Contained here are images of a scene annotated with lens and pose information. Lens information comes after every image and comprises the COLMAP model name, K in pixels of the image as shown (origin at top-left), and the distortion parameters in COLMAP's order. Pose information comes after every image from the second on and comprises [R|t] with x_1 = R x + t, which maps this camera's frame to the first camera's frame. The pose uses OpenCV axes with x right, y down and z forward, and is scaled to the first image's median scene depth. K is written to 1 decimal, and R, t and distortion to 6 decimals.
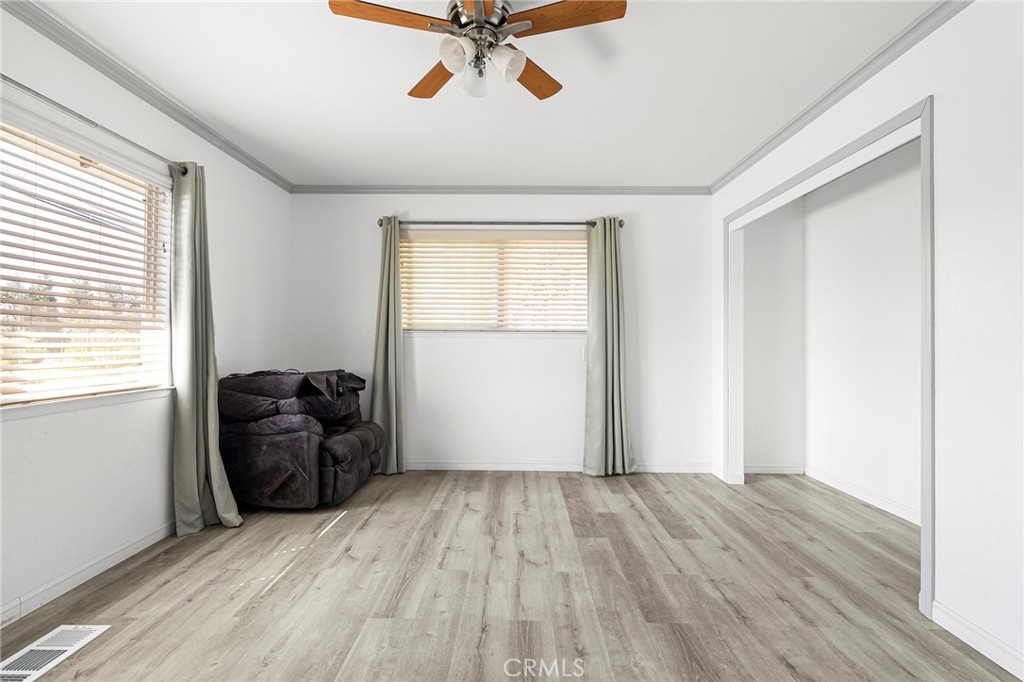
lens RADIAL K [[483.9, 0, 511.5], [0, 483.9, 322.6], [0, 0, 1]] dist [-0.003924, 0.000444]
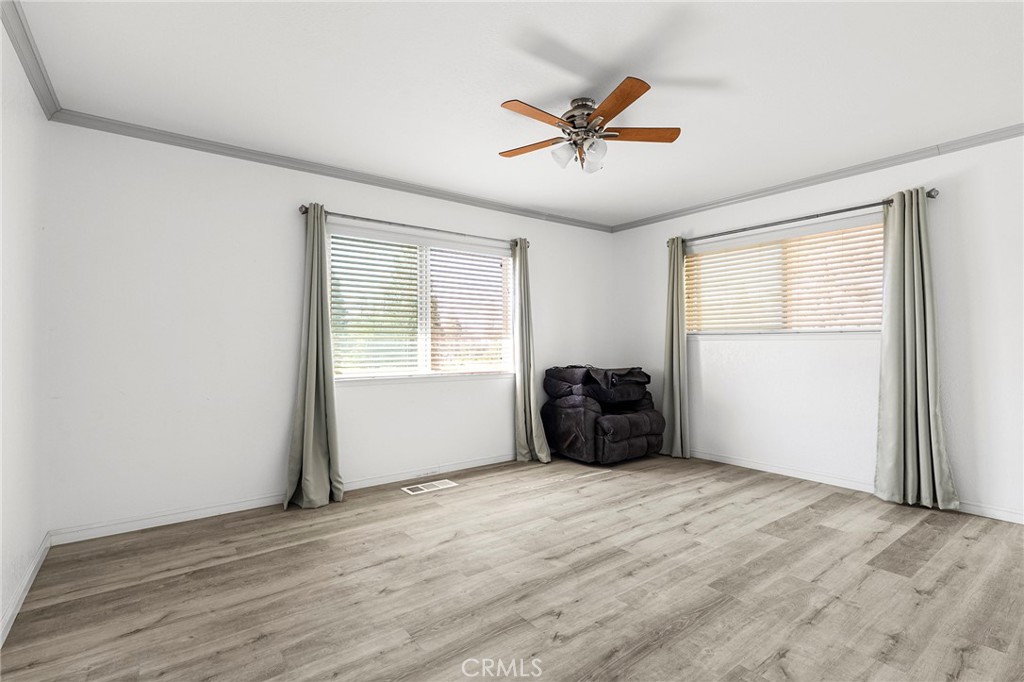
lens RADIAL K [[483.9, 0, 511.5], [0, 483.9, 322.6], [0, 0, 1]] dist [-0.003924, 0.000444]
pose [[0.614272, -0.043868, -0.787874, 0.585105], [0.038032, 0.998939, -0.025967, 0.001424], [0.788177, -0.014014, 0.615289, -0.047741]]
